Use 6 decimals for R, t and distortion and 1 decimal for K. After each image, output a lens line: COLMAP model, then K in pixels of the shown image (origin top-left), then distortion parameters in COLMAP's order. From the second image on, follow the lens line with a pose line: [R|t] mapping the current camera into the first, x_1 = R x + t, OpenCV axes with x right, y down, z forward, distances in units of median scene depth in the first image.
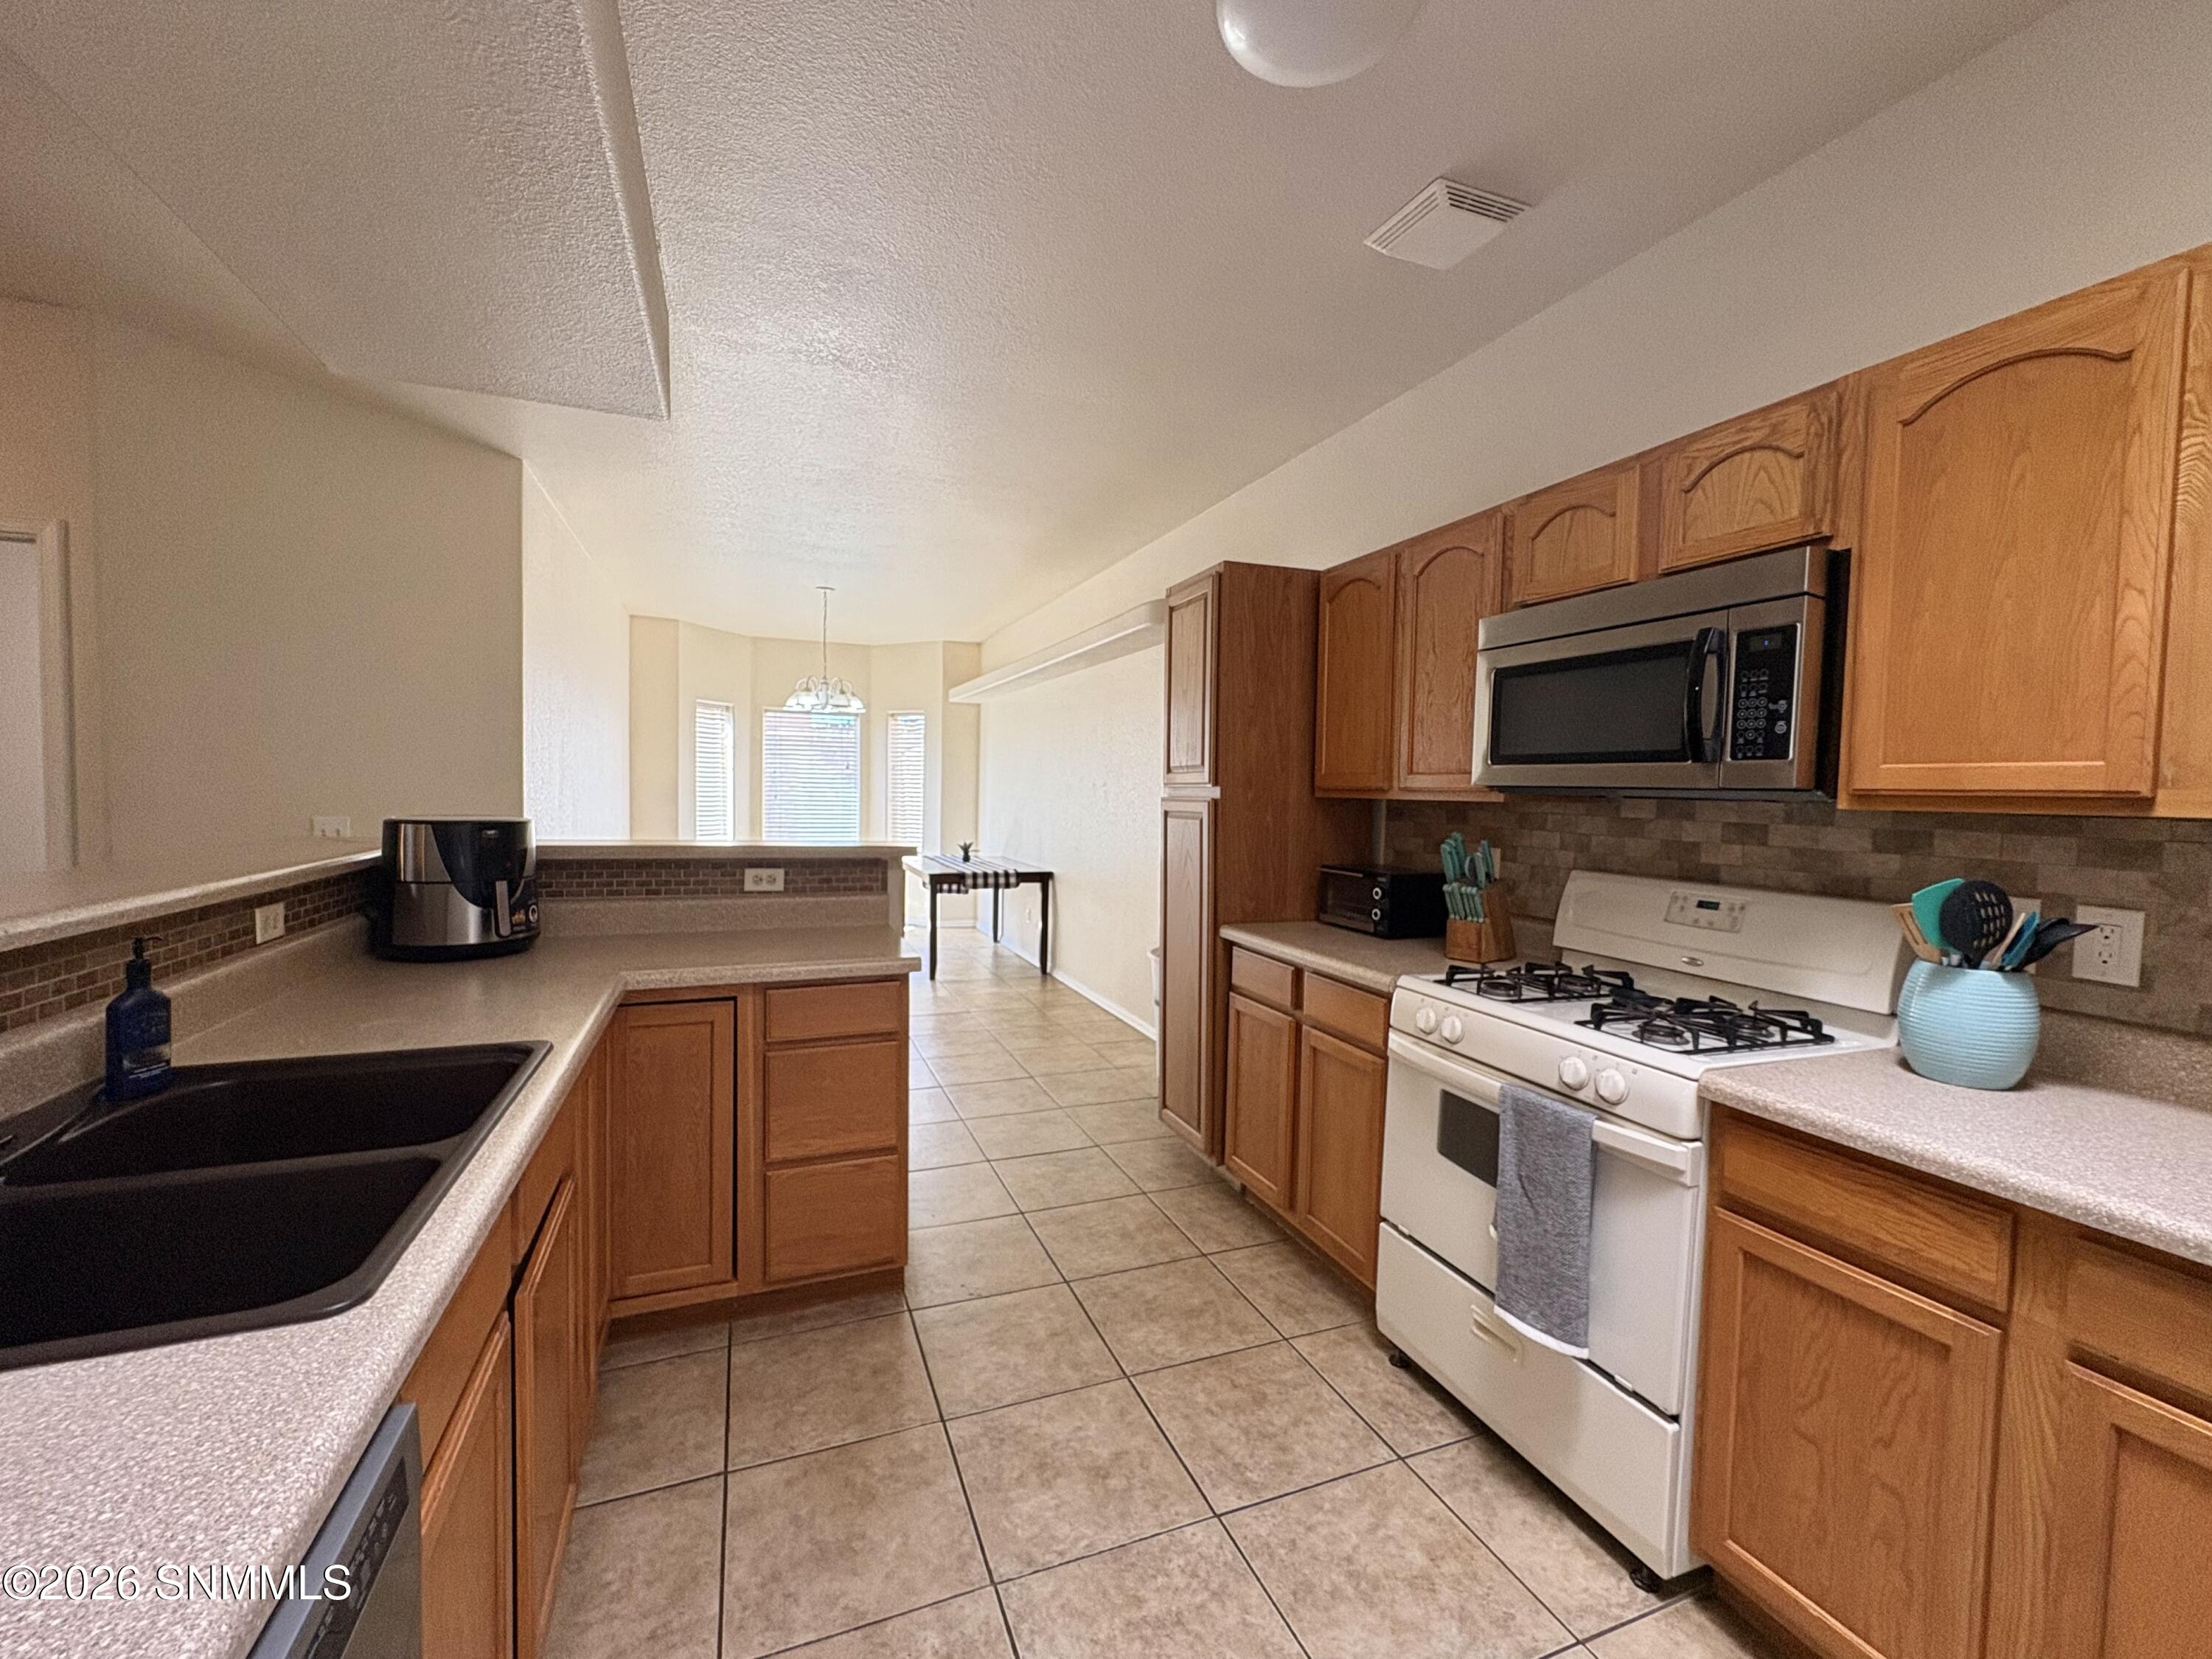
lens RADIAL K [[897.3, 0, 1106.0], [0, 897.3, 829.5], [0, 0, 1]] dist [0.001089, 0.000092]
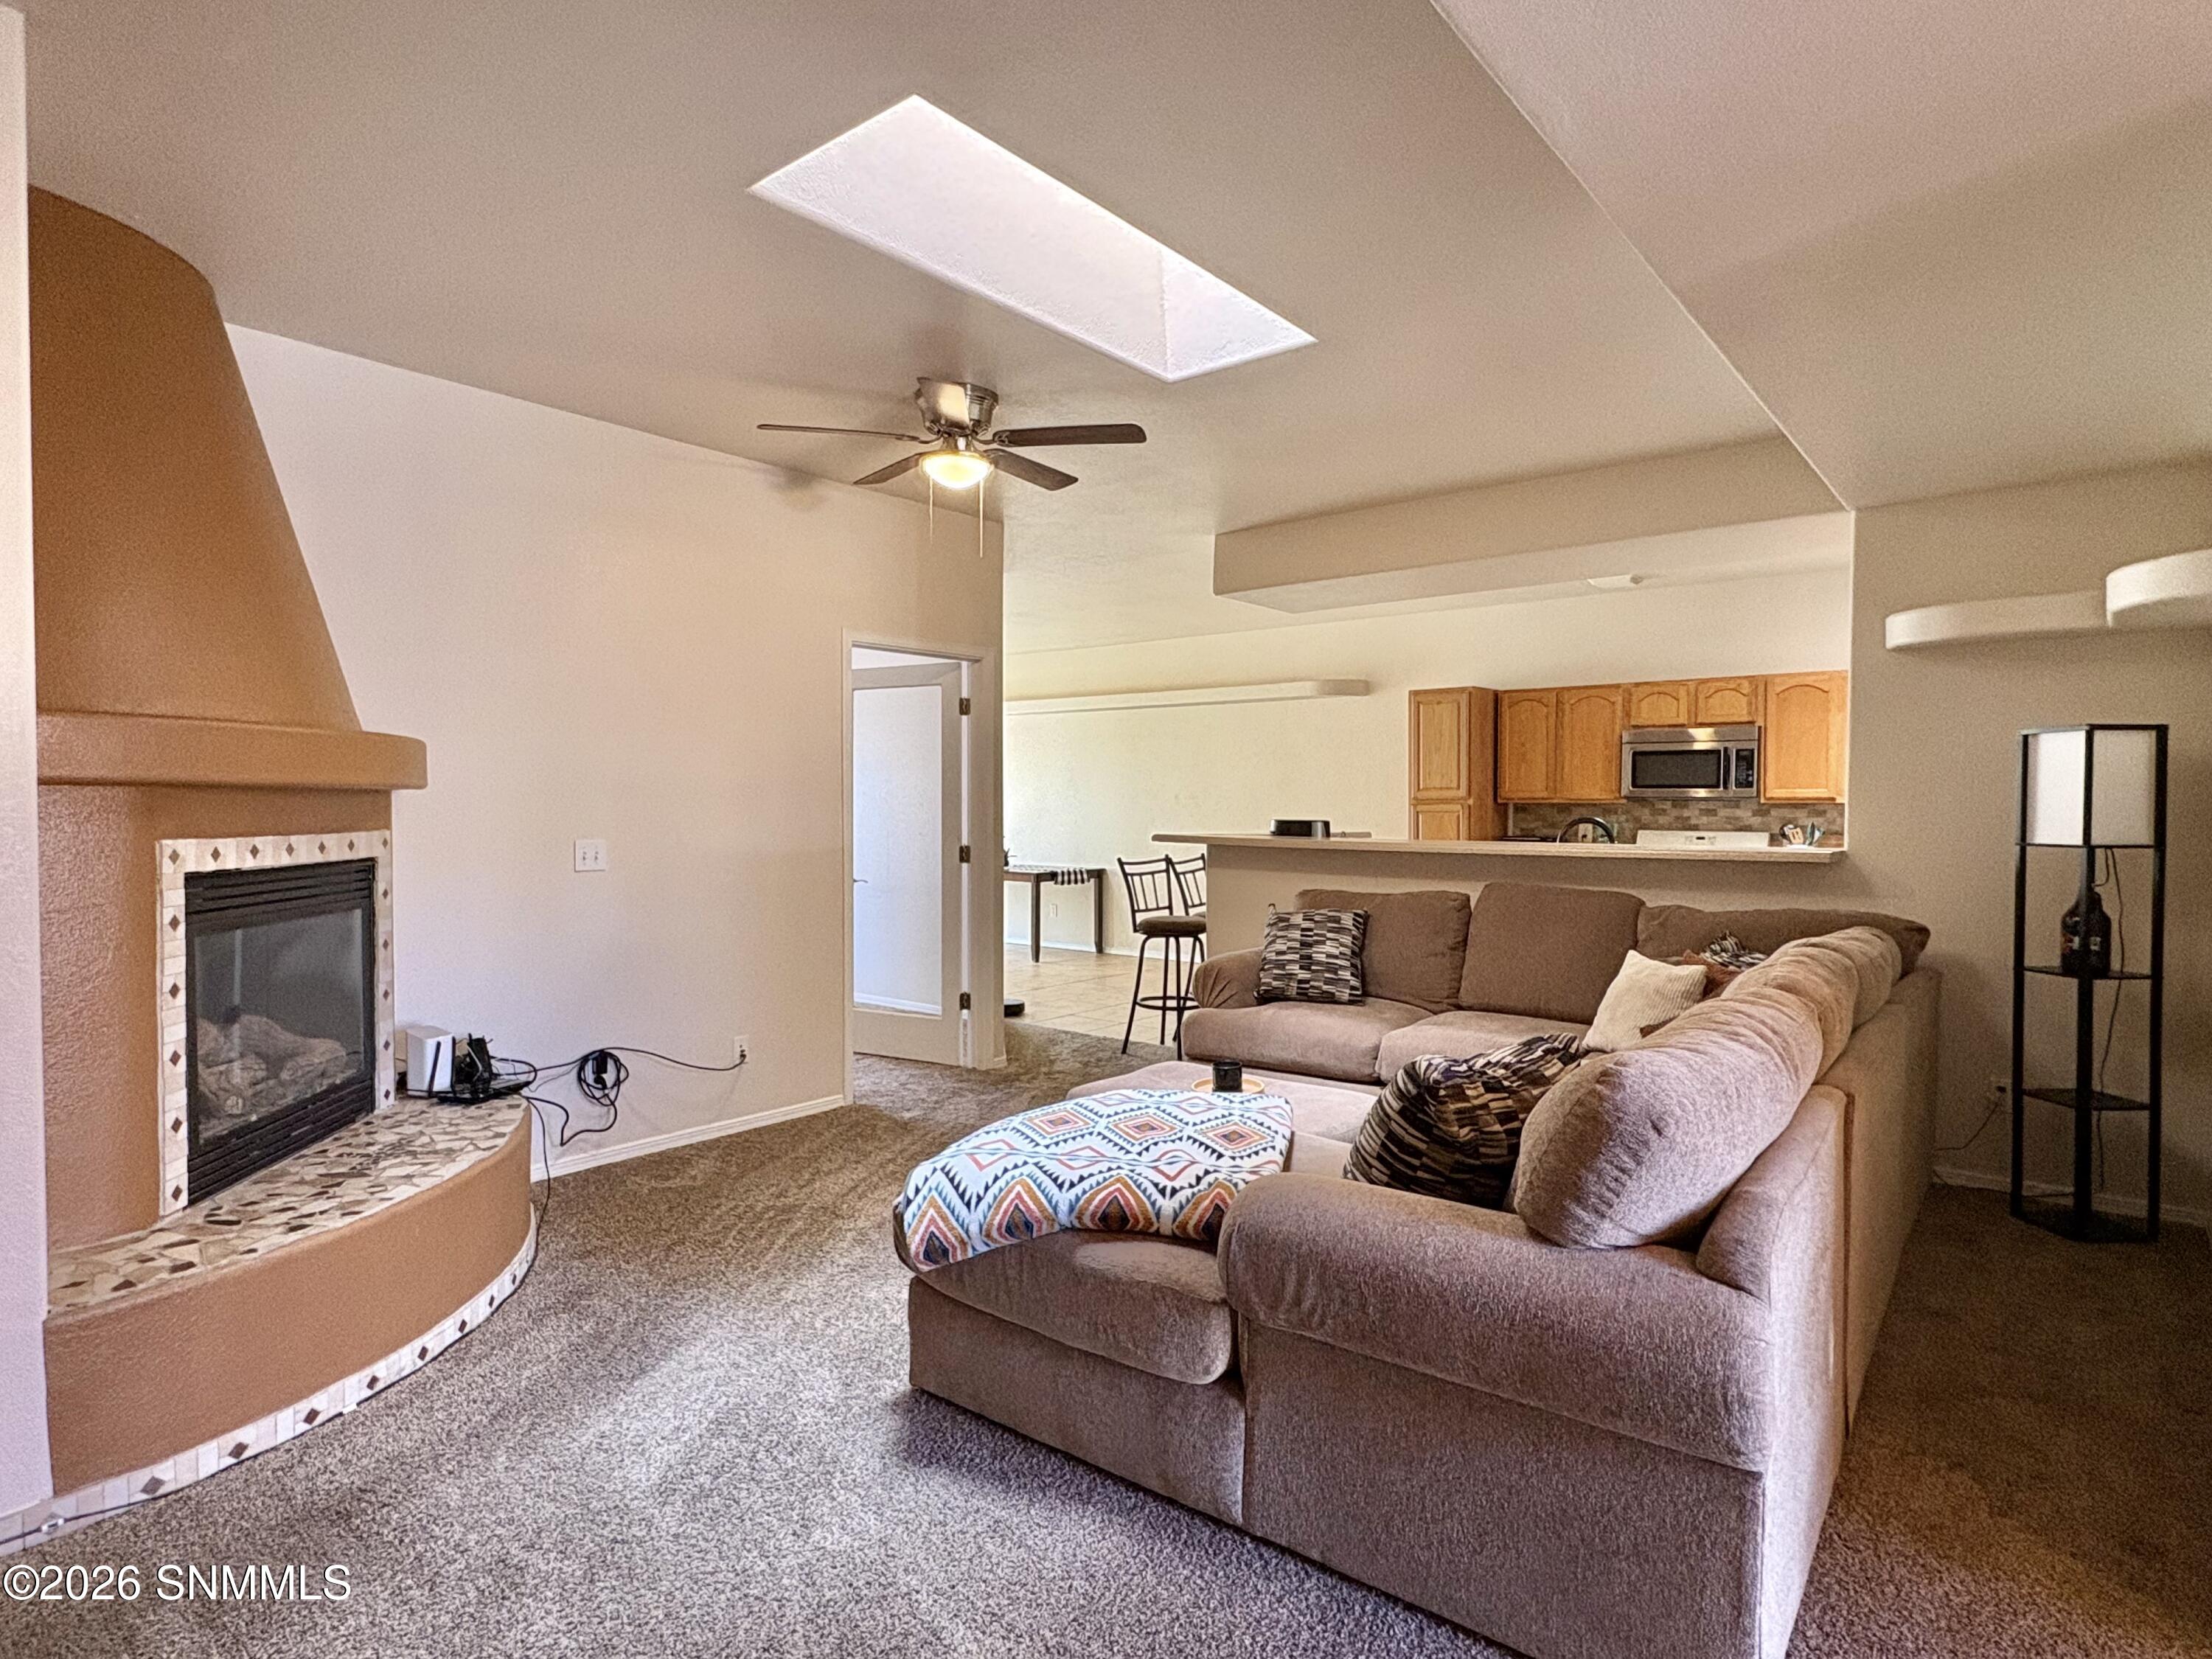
lens RADIAL K [[1204.8, 0, 1106.0], [0, 1204.8, 829.5], [0, 0, 1]] dist [0.001244, 0.000237]
pose [[0.867722, -0.031245, 0.496066, -2.849696], [0.038674, 0.999241, -0.004712, 0.003107], [-0.495543, 0.023274, 0.868272, -1.360940]]
